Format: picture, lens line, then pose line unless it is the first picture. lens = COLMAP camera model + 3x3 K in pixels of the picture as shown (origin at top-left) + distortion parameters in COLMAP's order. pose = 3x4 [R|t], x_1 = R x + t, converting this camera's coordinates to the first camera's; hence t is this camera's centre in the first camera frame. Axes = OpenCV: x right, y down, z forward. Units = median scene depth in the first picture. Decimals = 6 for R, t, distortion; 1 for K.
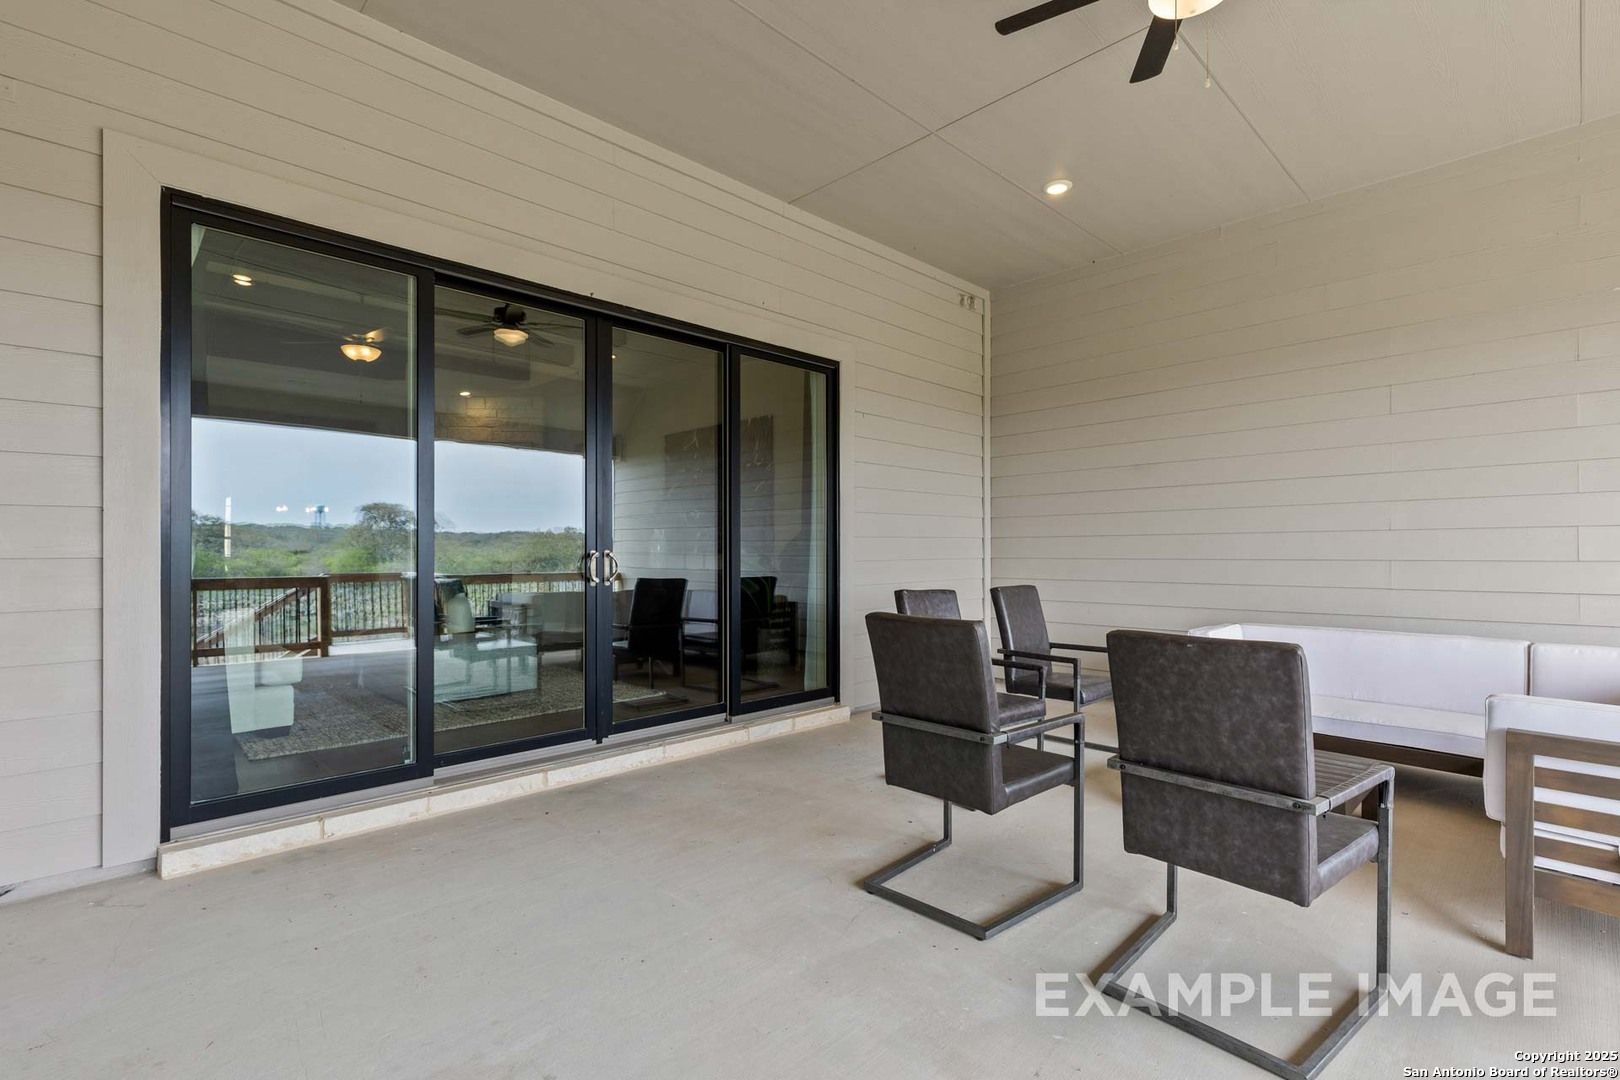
lens RADIAL K [[720.0, 0, 809.6], [0, 720.0, 560.9], [0, 0, 1]] dist [-0.000221, -0.000069]
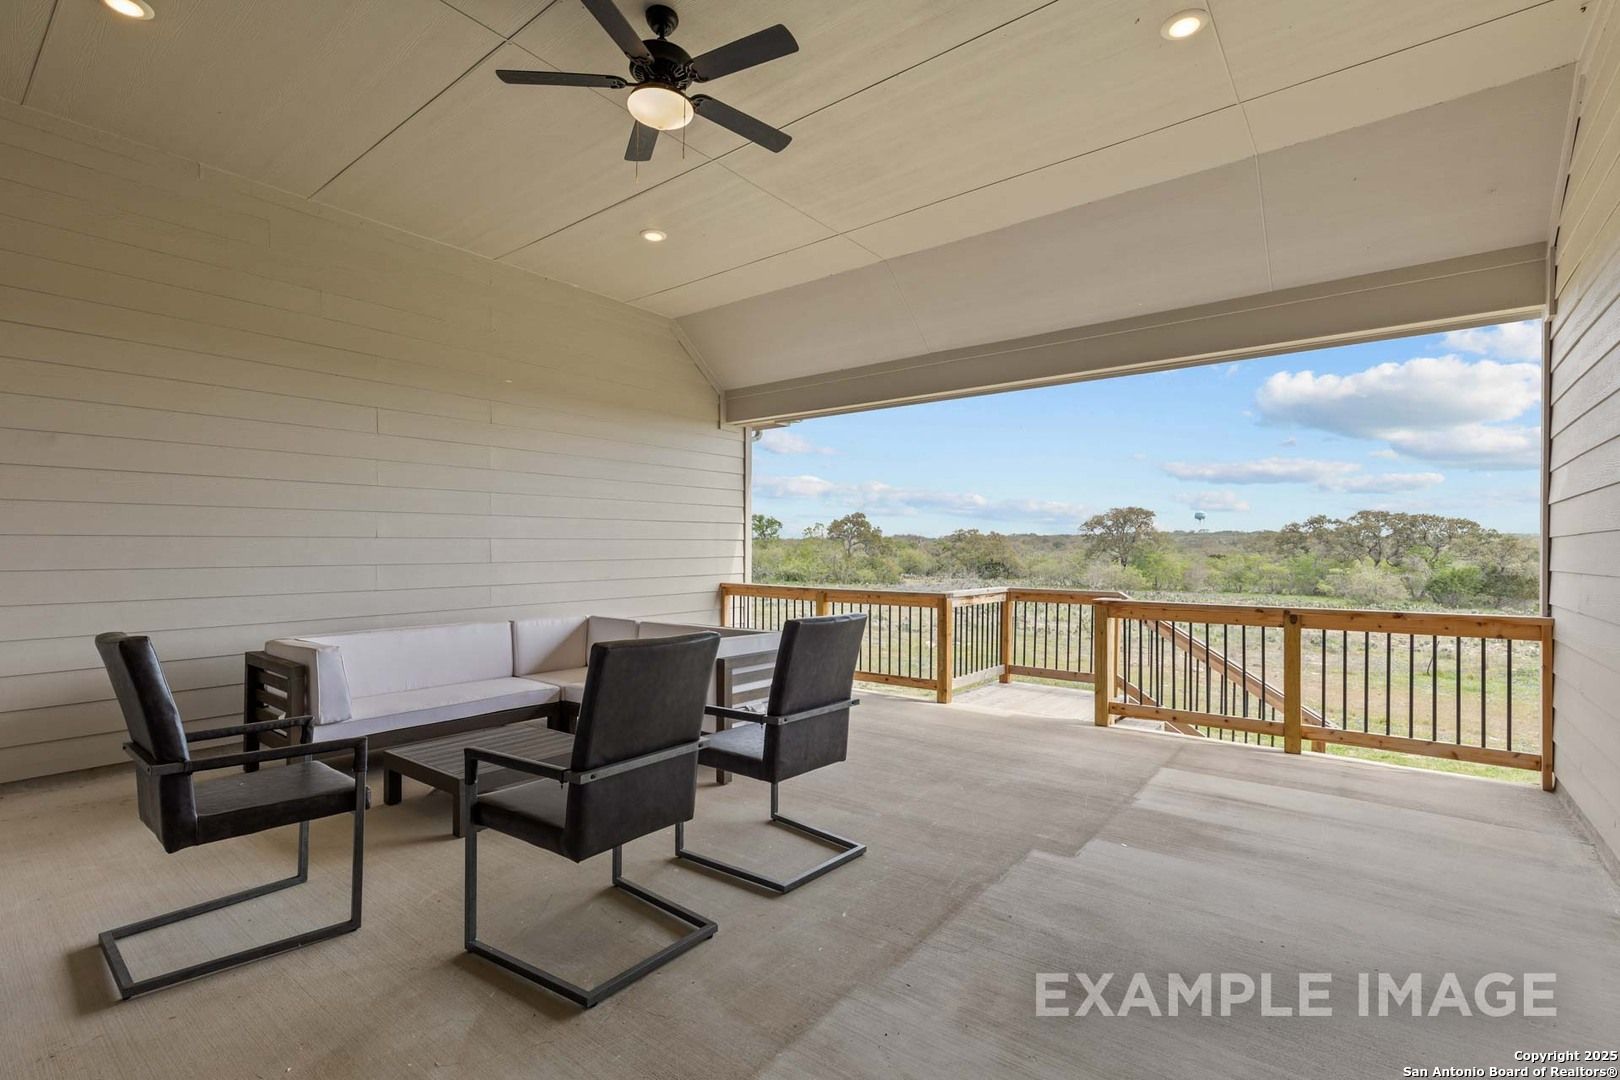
lens RADIAL K [[732.3, 0, 809.3], [0, 732.3, 554.1], [0, 0, 1]] dist [0.000675, 0.000392]
pose [[-0.133714, -0.006807, 0.990997, -0.512225], [0.011500, 0.999898, 0.008420, -0.023179], [-0.990953, 0.012523, -0.133622, 0.609055]]
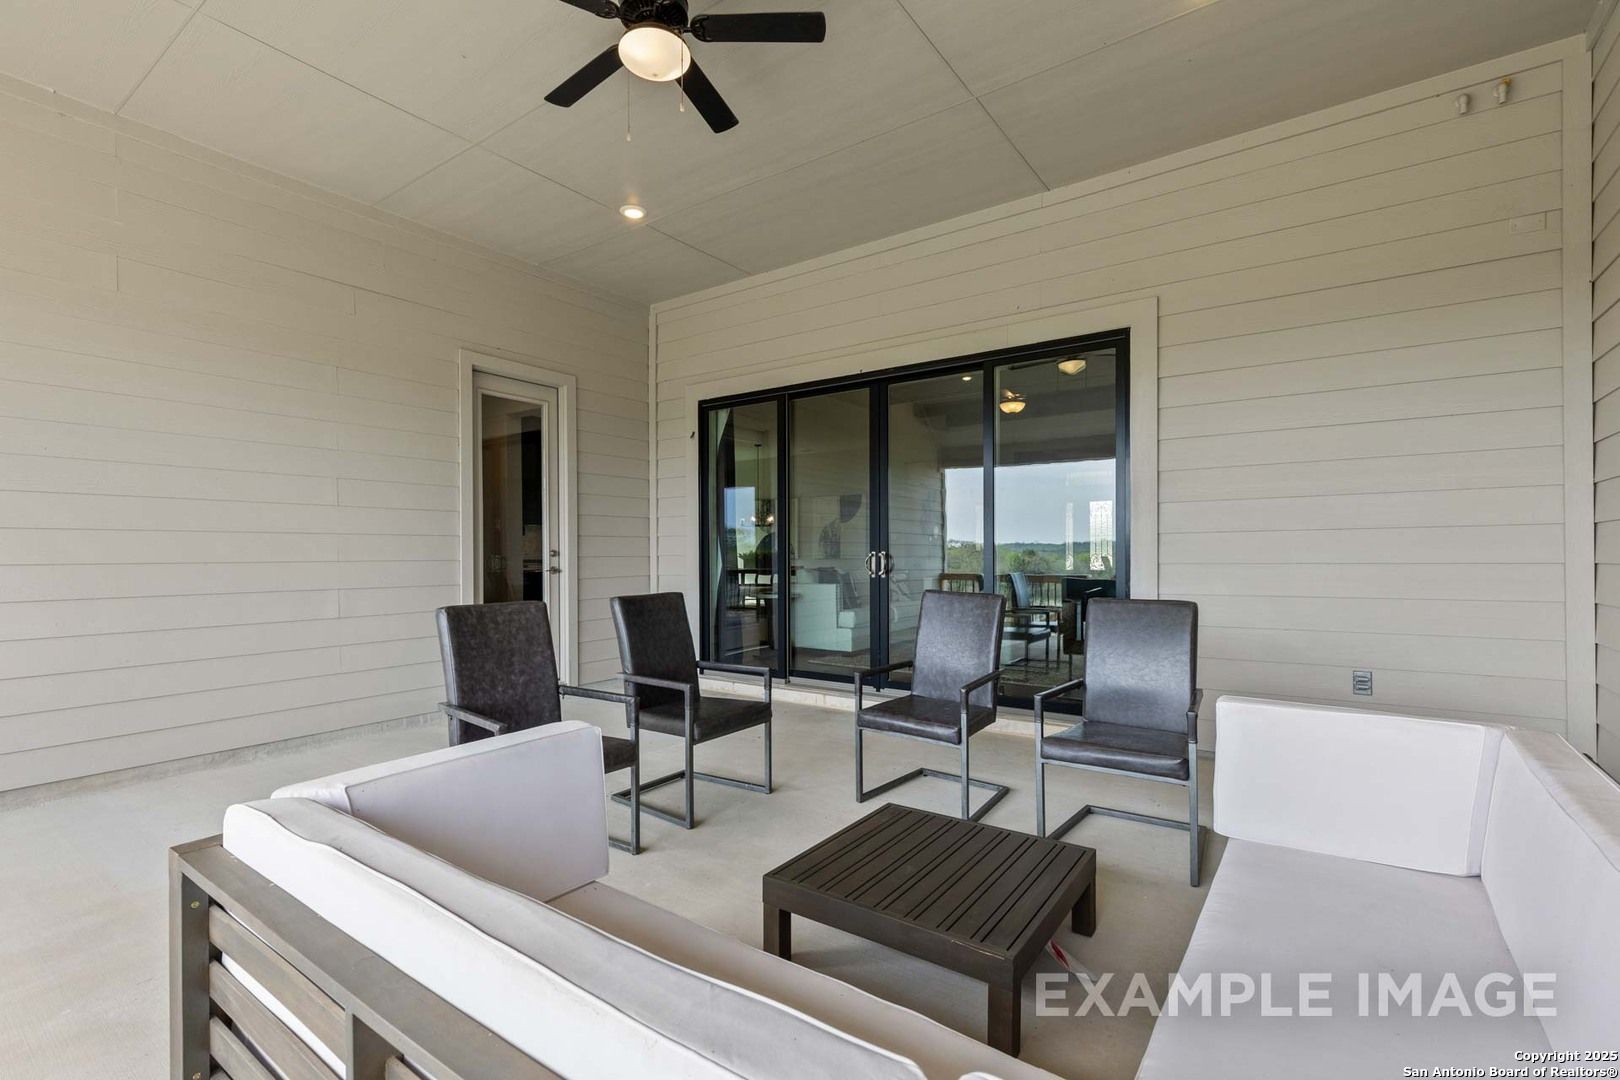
lens RADIAL K [[732.3, 0, 809.3], [0, 732.3, 554.1], [0, 0, 1]] dist [0.000675, 0.000392]
pose [[0.188450, 0.004337, -0.982073, 1.127098], [-0.028111, 0.999604, -0.000979, 0.001305], [0.981680, 0.027791, 0.188497, 0.674480]]
